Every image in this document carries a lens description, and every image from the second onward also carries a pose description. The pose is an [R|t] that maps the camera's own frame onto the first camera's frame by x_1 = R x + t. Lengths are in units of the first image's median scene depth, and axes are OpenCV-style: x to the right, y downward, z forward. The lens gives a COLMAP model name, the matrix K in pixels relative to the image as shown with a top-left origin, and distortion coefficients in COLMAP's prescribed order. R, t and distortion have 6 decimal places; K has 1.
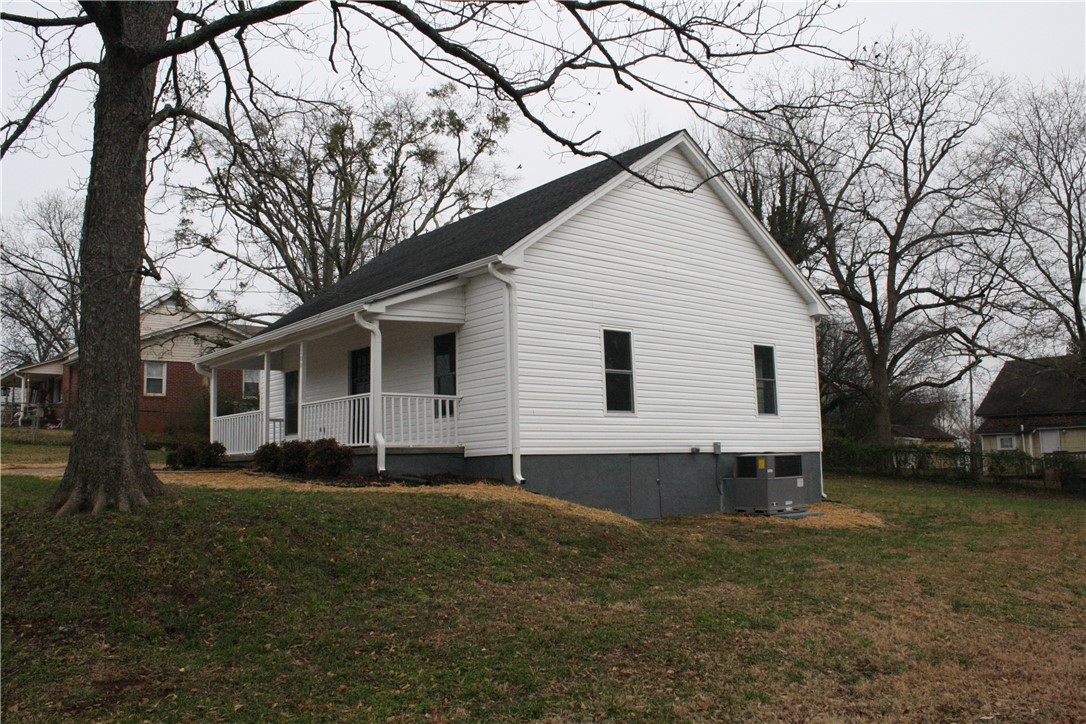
lens RADIAL K [[936.2, 0, 543.2], [0, 936.2, 350.1], [0, 0, 1]] dist [-0.173937, 0.172243]
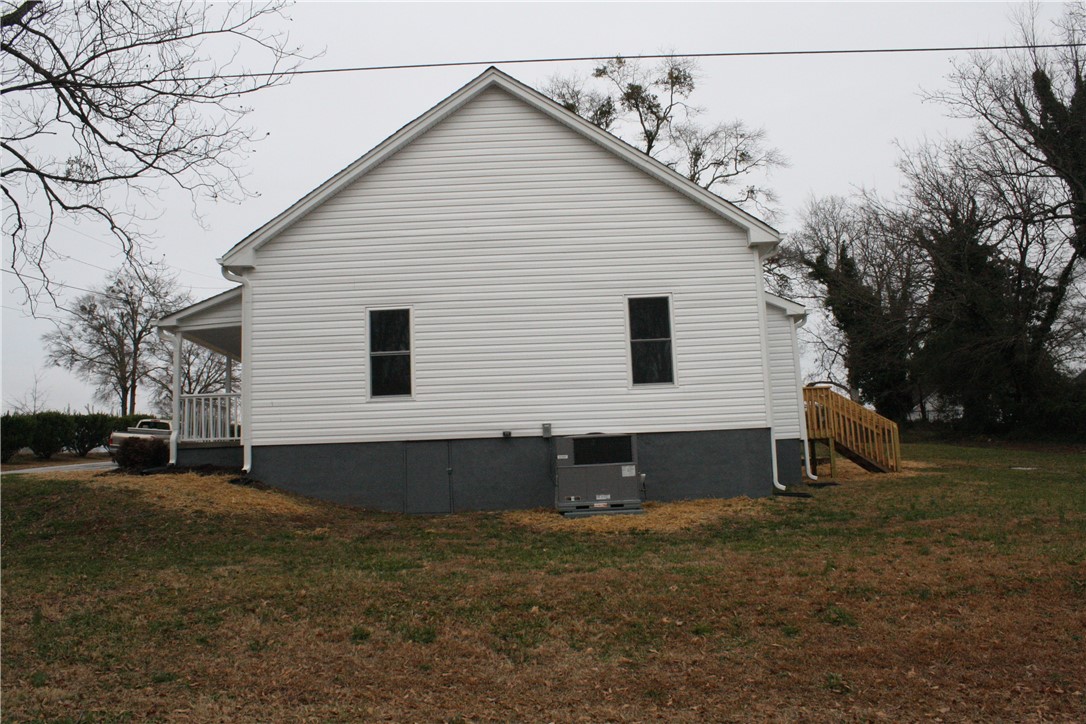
lens RADIAL K [[936.2, 0, 543.2], [0, 936.2, 350.1], [0, 0, 1]] dist [-0.173937, 0.172243]
pose [[0.751833, -0.097161, -0.652156, 0.785107], [0.104753, 0.994122, -0.027345, 0.059745], [0.650980, -0.047756, 0.757592, 0.387105]]
